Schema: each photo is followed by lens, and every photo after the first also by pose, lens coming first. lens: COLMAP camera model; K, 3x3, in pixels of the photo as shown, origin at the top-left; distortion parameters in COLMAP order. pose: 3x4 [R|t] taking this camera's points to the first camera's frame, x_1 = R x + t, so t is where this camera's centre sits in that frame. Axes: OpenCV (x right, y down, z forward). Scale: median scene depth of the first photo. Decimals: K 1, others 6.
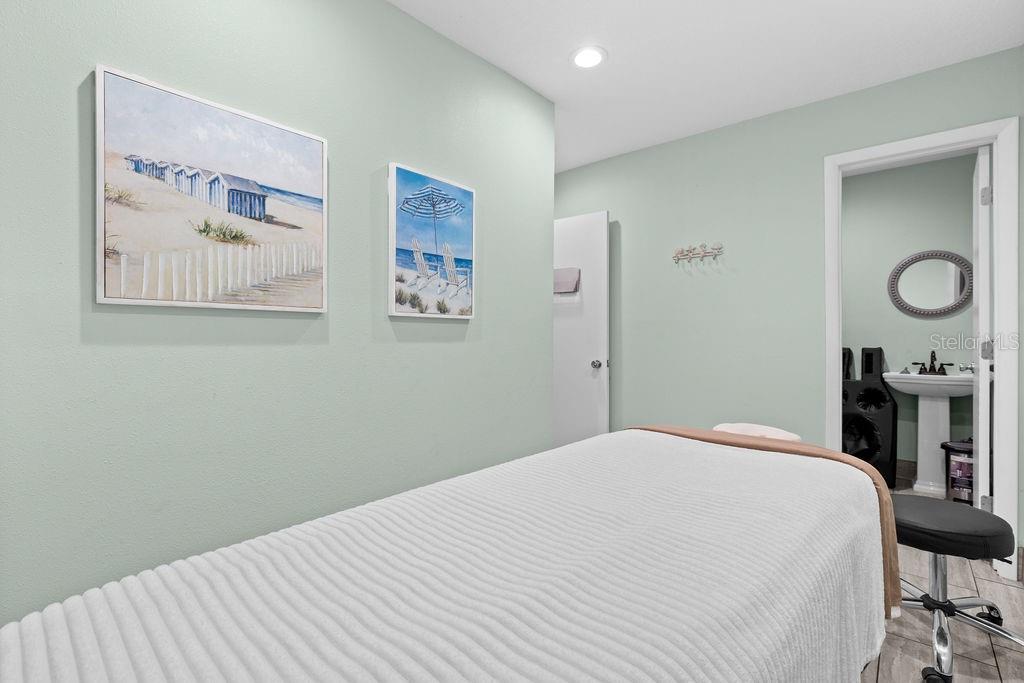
lens RADIAL K [[463.2, 0, 514.4], [0, 463.2, 343.8], [0, 0, 1]] dist [-0.001610, -0.000082]
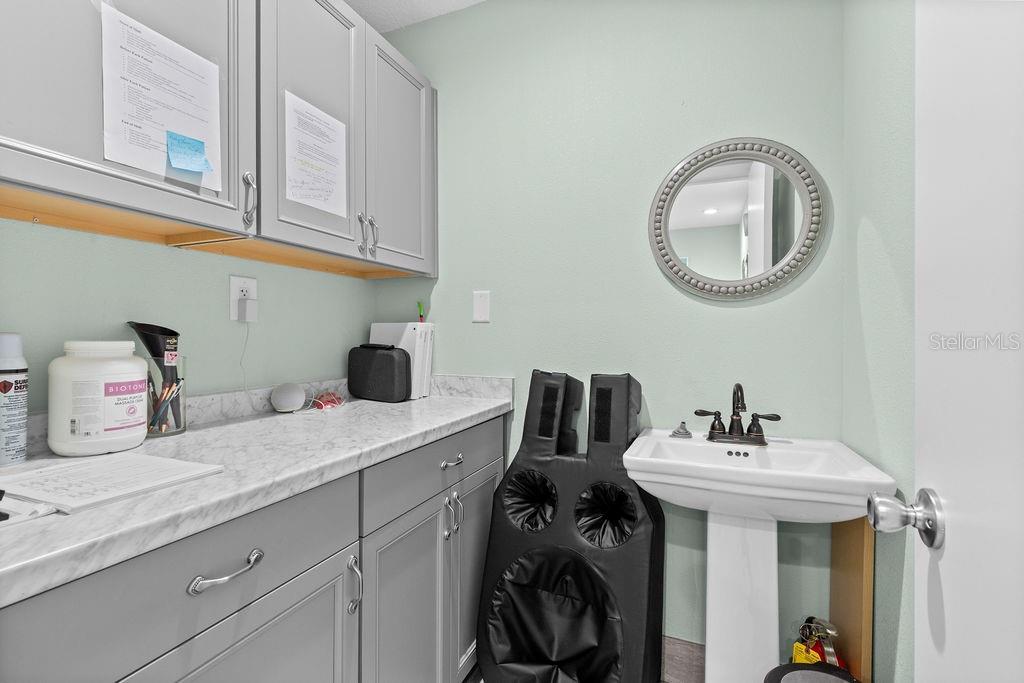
lens RADIAL K [[463.2, 0, 511.8], [0, 463.2, 338.2], [0, 0, 1]] dist [-0.001610, -0.000082]
pose [[0.950744, -0.004116, 0.309951, 0.587351], [0.002748, 0.999984, 0.004852, -0.025375], [-0.309966, -0.003762, 0.950740, 0.670417]]
